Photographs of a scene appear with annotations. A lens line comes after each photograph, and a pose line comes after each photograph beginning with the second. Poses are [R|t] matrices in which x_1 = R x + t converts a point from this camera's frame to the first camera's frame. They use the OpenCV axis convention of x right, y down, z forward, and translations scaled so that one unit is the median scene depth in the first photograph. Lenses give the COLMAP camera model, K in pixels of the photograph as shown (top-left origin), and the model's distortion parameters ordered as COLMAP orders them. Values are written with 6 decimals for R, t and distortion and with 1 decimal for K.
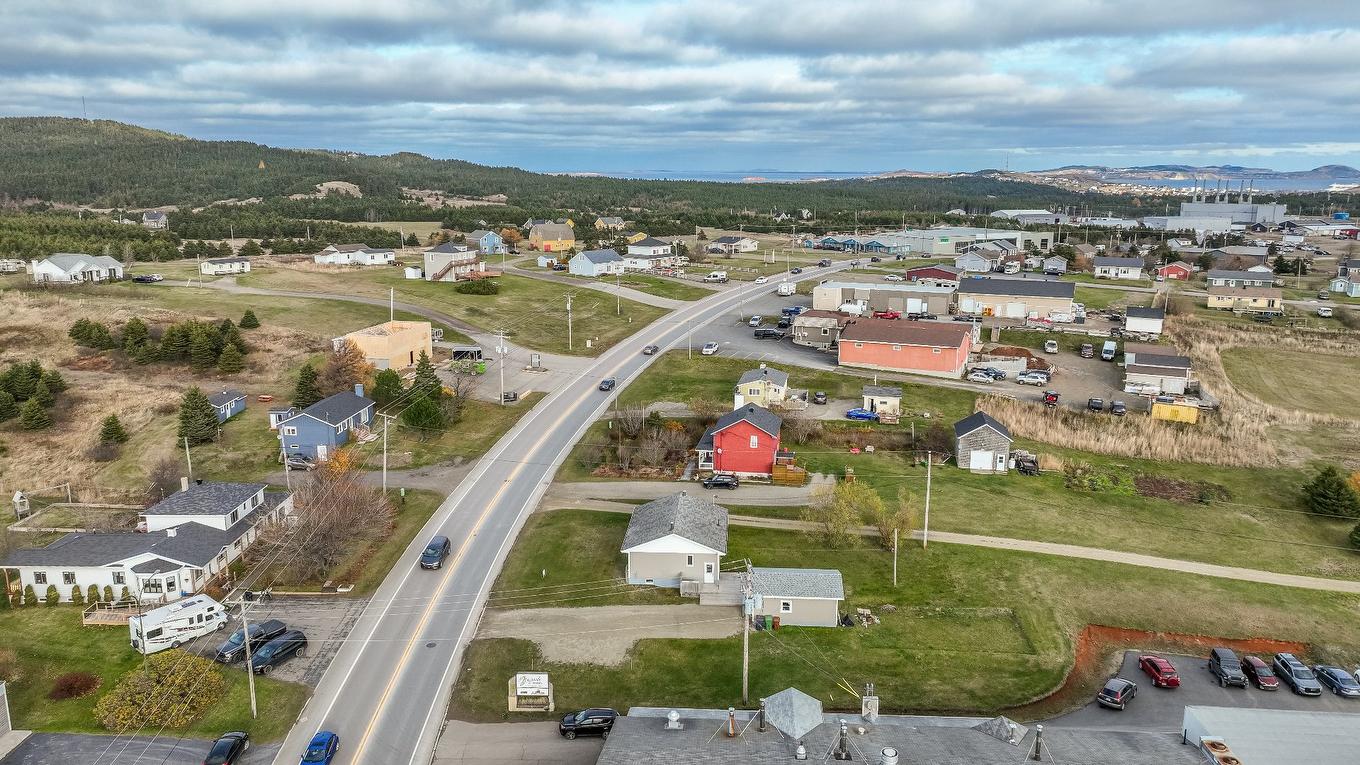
lens RADIAL K [[964.8, 0, 680.0], [0, 964.8, 382.5], [0, 0, 1]] dist [0.011764, -0.000180]
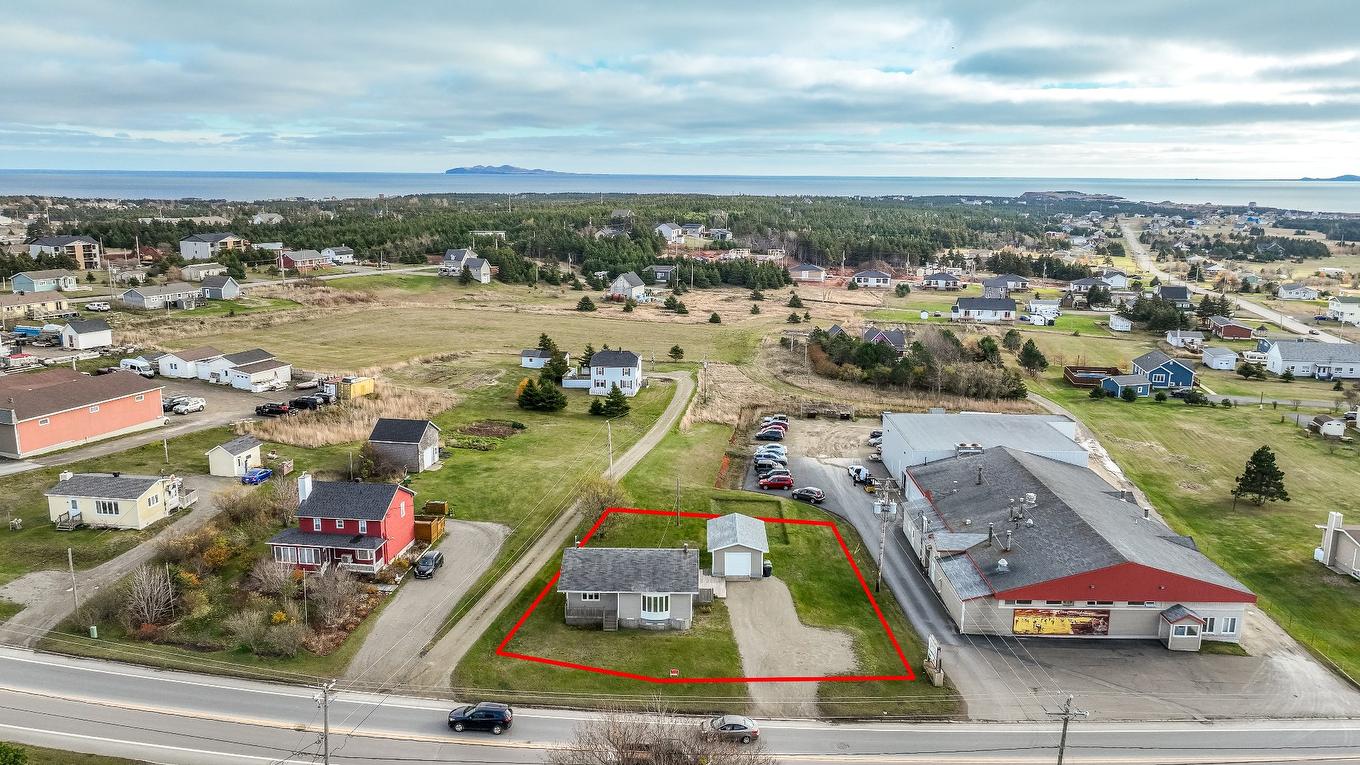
lens RADIAL K [[981.2, 0, 680.0], [0, 981.2, 382.5], [0, 0, 1]] dist [0.005811, 0.001212]
pose [[-0.045949, -0.210905, 0.976426, -1.074407], [0.225274, 0.950092, 0.215818, -0.256308], [-0.973211, 0.229881, 0.003855, 1.130373]]
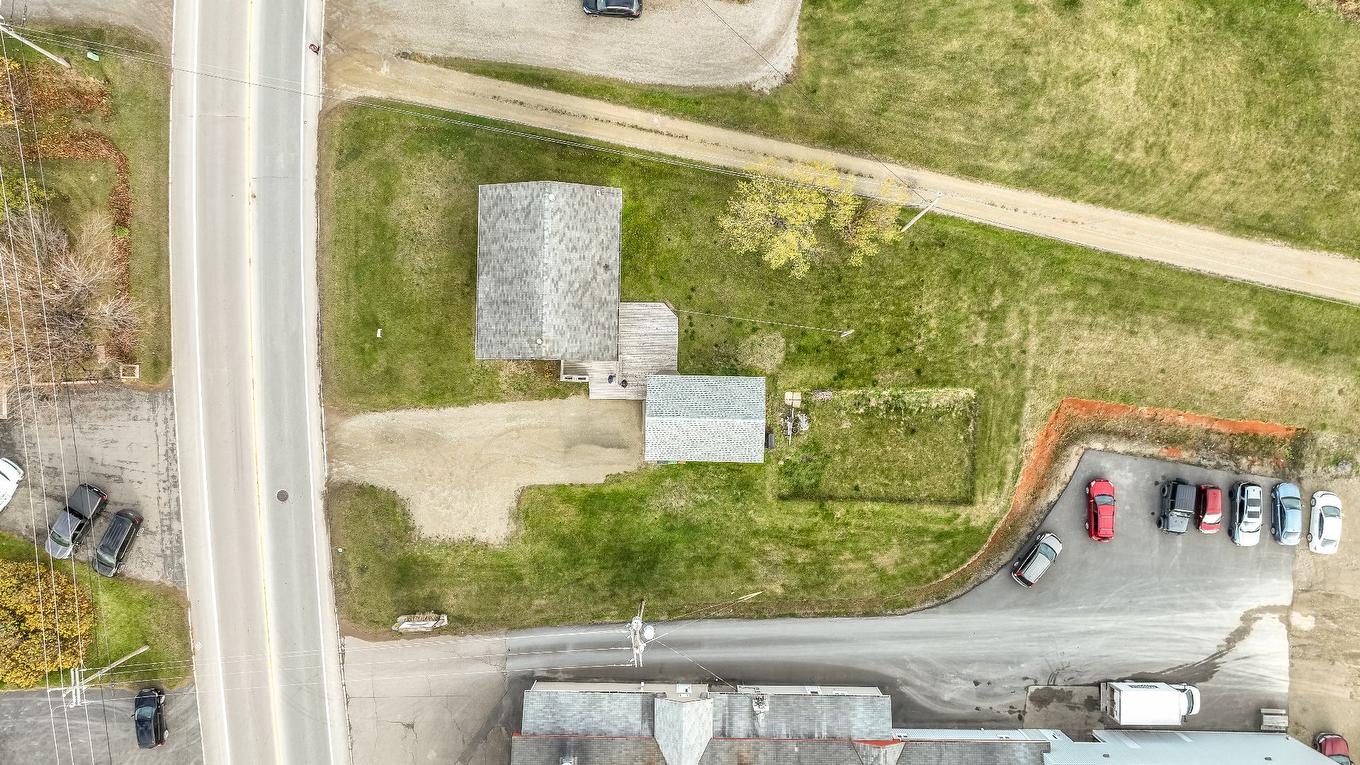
lens RADIAL K [[981.2, 0, 680.0], [0, 981.2, 382.5], [0, 0, 1]] dist [0.005811, 0.001212]
pose [[0.998771, -0.049208, -0.005853, 0.115330], [0.017899, 0.248104, 0.968568, -0.639240], [-0.046209, -0.967483, 0.248680, 0.921247]]
